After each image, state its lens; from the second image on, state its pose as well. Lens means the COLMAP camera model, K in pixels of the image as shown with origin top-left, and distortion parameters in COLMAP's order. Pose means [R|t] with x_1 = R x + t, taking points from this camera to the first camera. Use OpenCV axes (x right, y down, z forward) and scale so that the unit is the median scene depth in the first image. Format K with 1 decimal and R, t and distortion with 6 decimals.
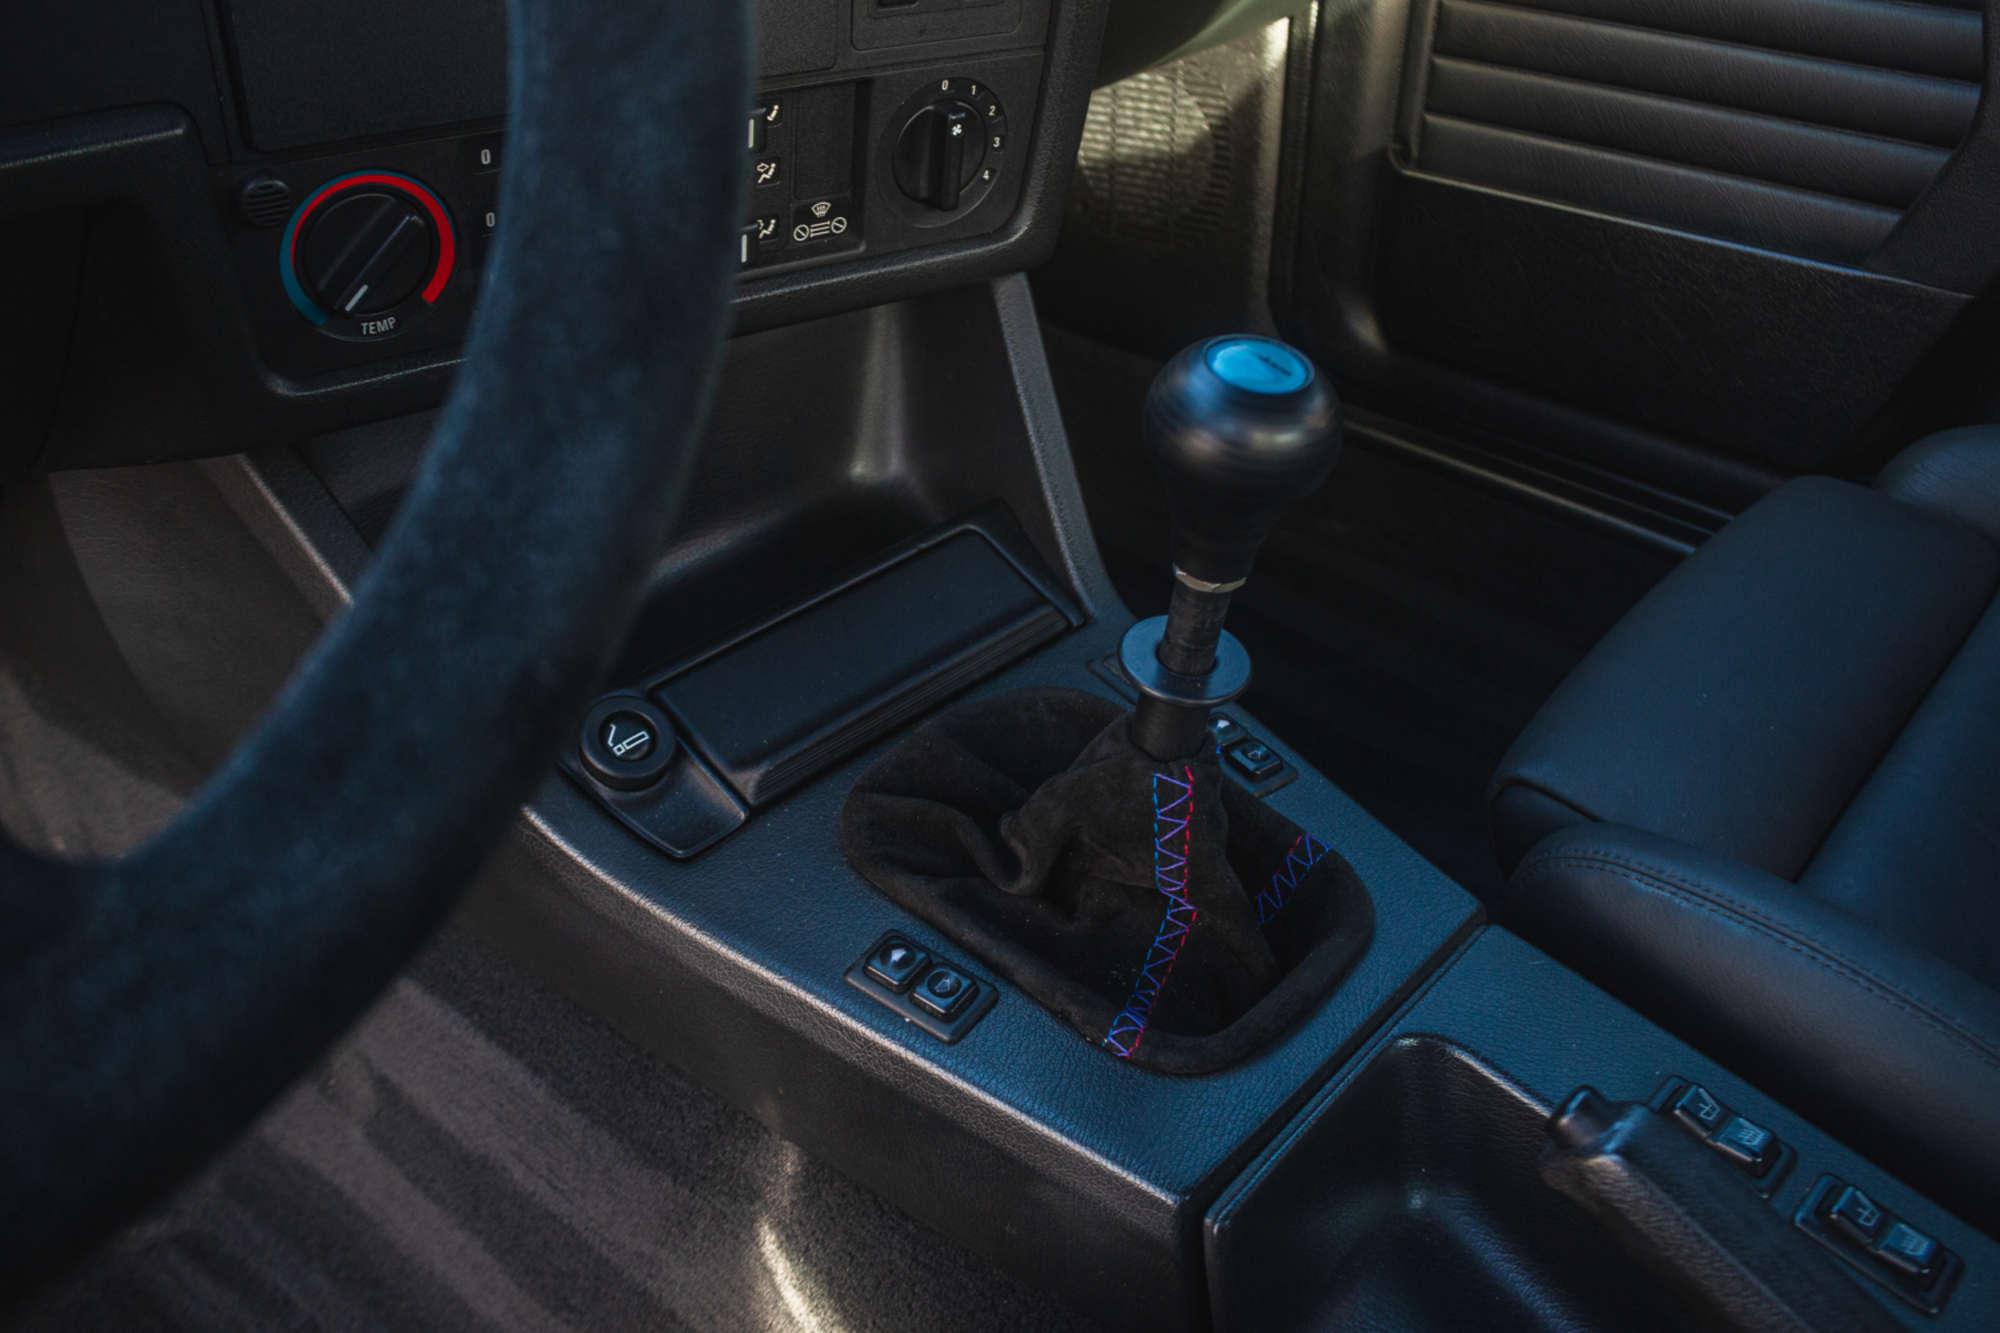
lens RADIAL K [[1667.6, 0, 986.1], [0, 1667.6, 674.4], [0, 0, 1]] dist [-0.103588, 0.035715]
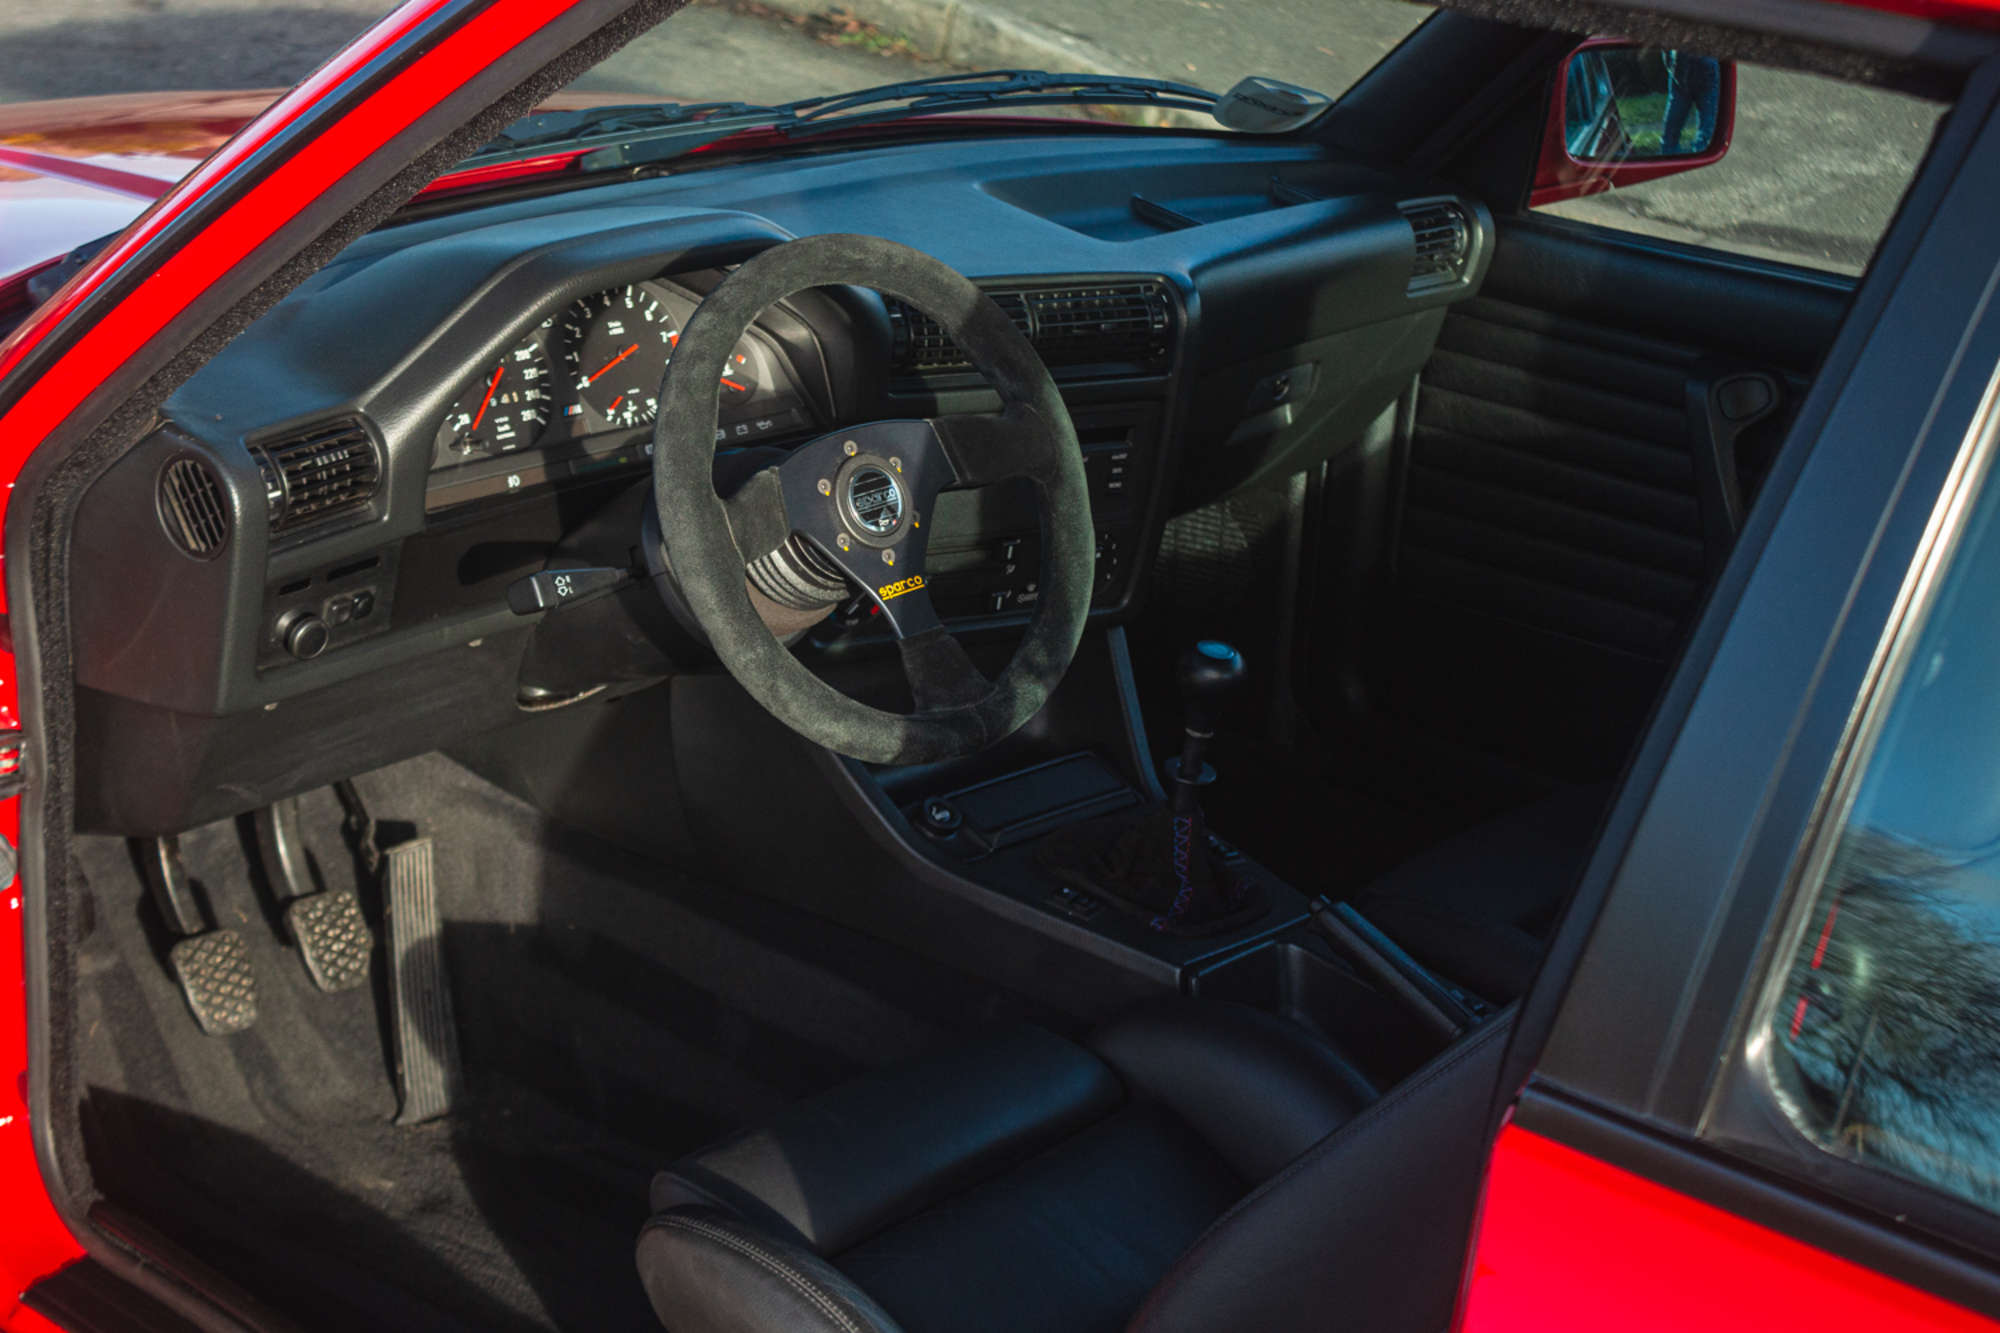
lens RADIAL K [[3588.5, 0, 1019.5], [0, 3588.5, 656.3], [0, 0, 1]] dist [0.035142, 0.000000]
pose [[0.997753, 0.060996, 0.027710, -0.236586], [-0.051785, 0.964580, -0.258656, 0.985453], [-0.042506, 0.256640, 0.965572, -3.388910]]
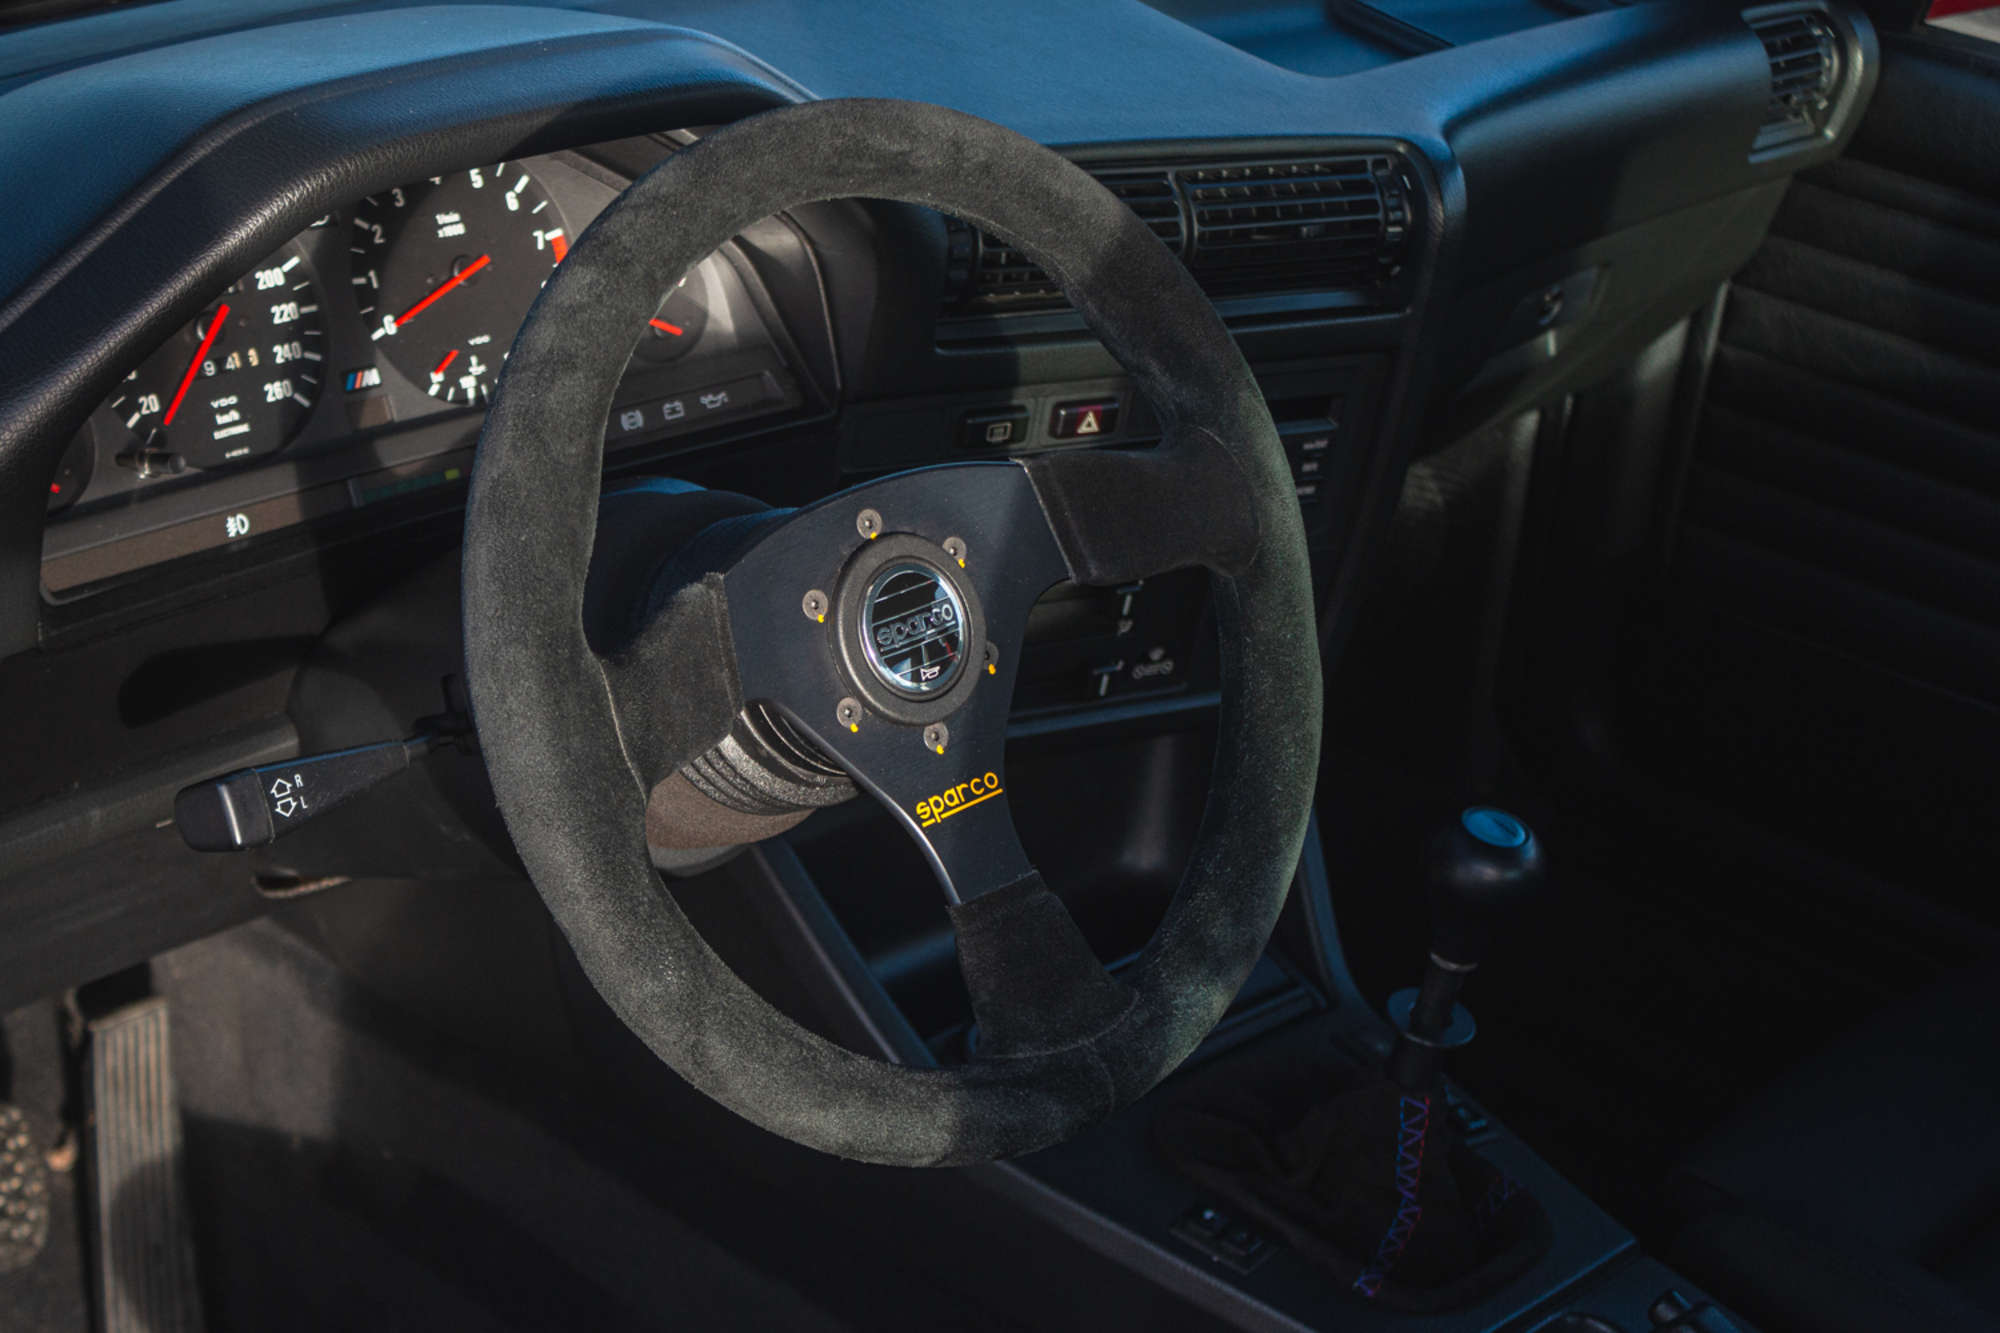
lens RADIAL K [[3485.6, 0, 986.6], [0, 3485.6, 673.8], [0, 0, 1]] dist [0.025191, 0.000000]
pose [[0.994909, 0.095950, 0.030828, -0.310121], [-0.089478, 0.981738, -0.167880, 0.192831], [-0.046373, 0.164267, 0.985325, -1.621151]]
